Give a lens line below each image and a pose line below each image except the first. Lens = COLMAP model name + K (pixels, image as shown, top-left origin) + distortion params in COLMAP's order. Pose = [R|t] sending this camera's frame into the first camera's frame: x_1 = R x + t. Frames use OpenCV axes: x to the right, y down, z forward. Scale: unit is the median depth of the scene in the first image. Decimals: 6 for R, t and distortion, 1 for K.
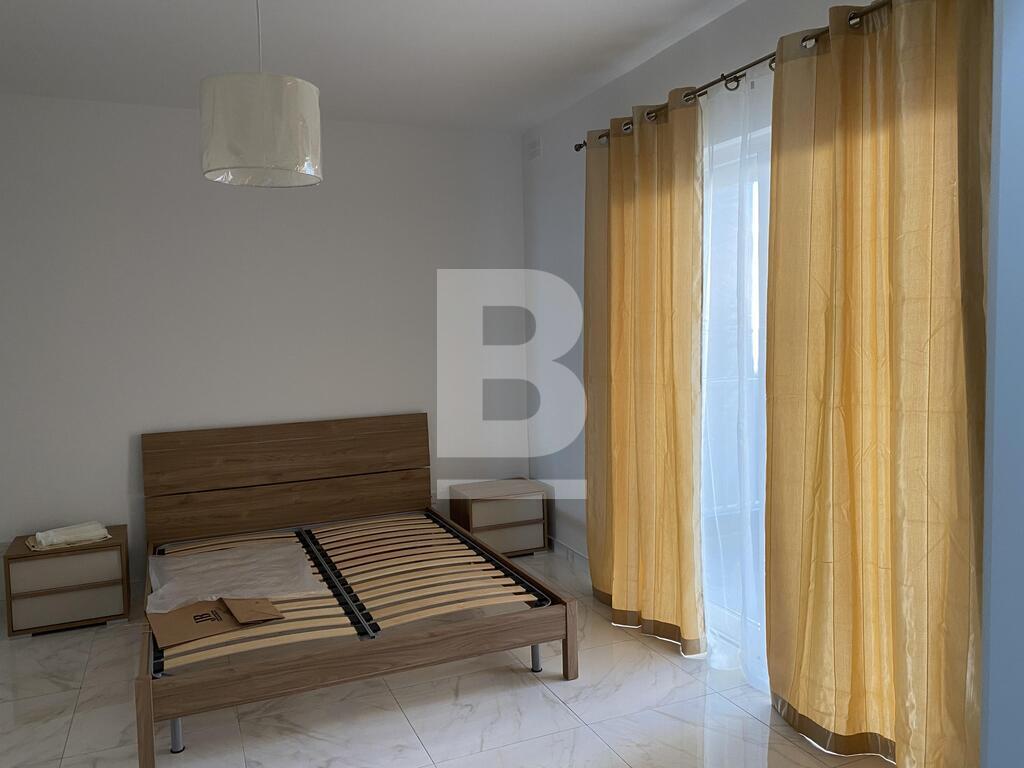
lens RADIAL K [[776.6, 0, 512.0], [0, 776.6, 384.0], [0, 0, 1]] dist [-0.004252, -0.004101]
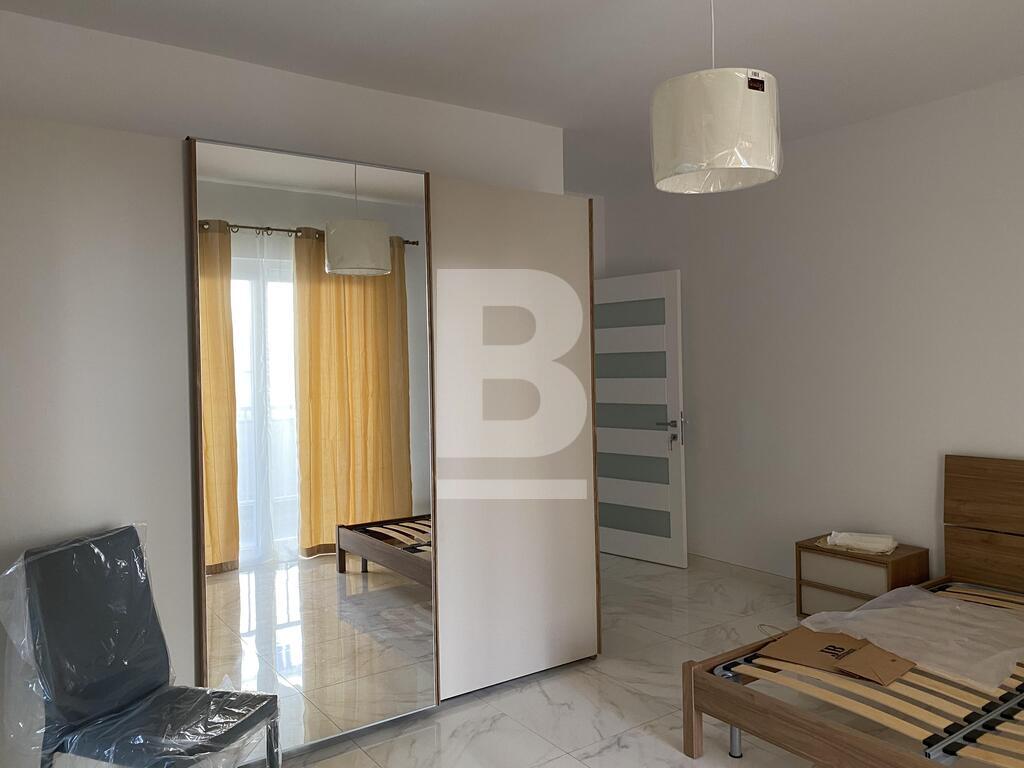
lens RADIAL K [[776.6, 0, 512.0], [0, 776.6, 384.0], [0, 0, 1]] dist [-0.004252, -0.004101]
pose [[0.200706, 0.042129, -0.978745, 0.355049], [-0.063859, 0.997513, 0.029841, -0.014380], [0.977568, 0.056512, 0.202897, 0.363420]]
